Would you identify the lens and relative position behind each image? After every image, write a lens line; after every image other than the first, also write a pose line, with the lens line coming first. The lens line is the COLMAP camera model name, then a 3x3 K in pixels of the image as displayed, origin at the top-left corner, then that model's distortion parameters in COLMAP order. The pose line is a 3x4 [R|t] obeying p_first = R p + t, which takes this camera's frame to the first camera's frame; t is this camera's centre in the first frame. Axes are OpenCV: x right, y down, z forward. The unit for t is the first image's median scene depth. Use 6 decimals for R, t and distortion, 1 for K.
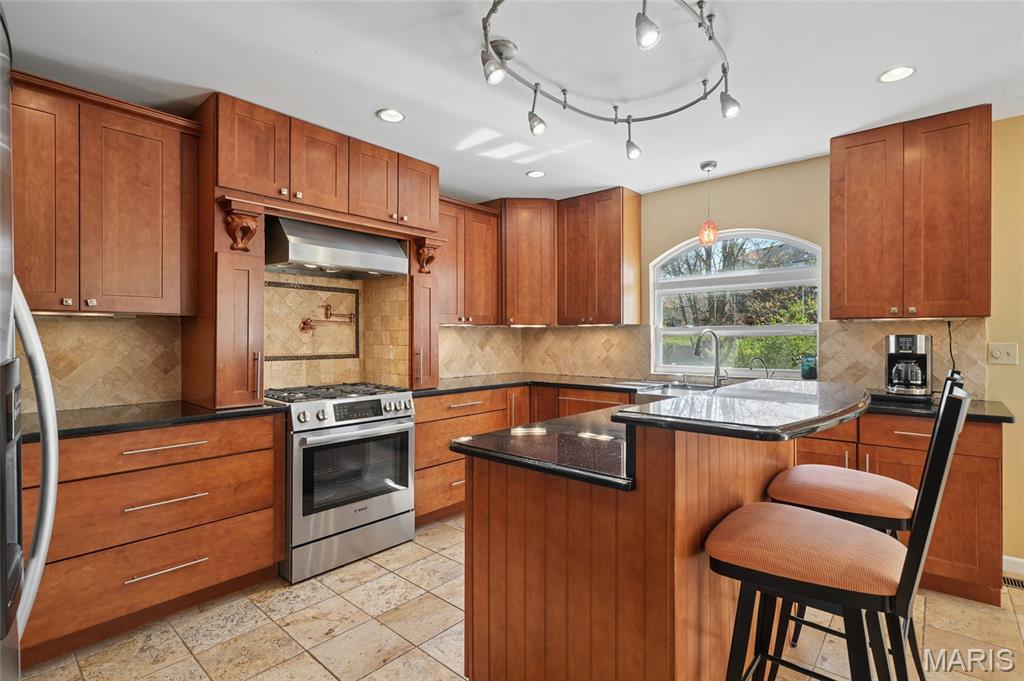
lens RADIAL K [[497.2, 0, 510.4], [0, 497.2, 336.5], [0, 0, 1]] dist [0.001814, 0.000318]
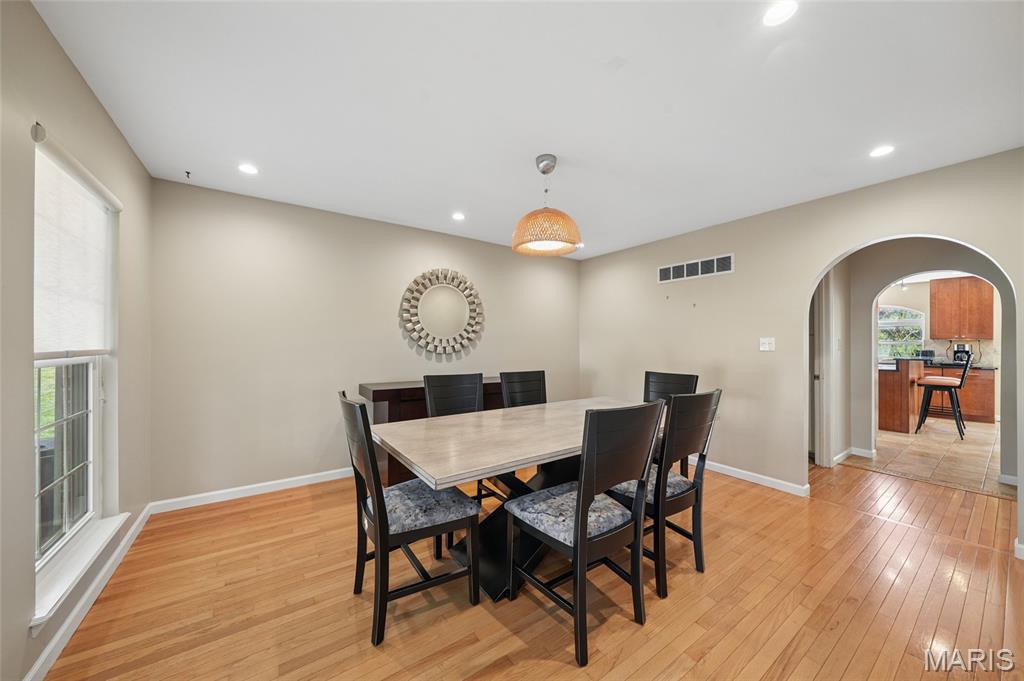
lens RADIAL K [[356.3, 0, 514.4], [0, 356.3, 341.0], [0, 0, 1]] dist [-0.002175, -0.000145]
pose [[0.974170, 0.006380, -0.225724, -1.392893], [-0.008016, 0.999948, -0.006333, 0.011624], [0.225672, 0.007978, 0.974171, -1.751099]]
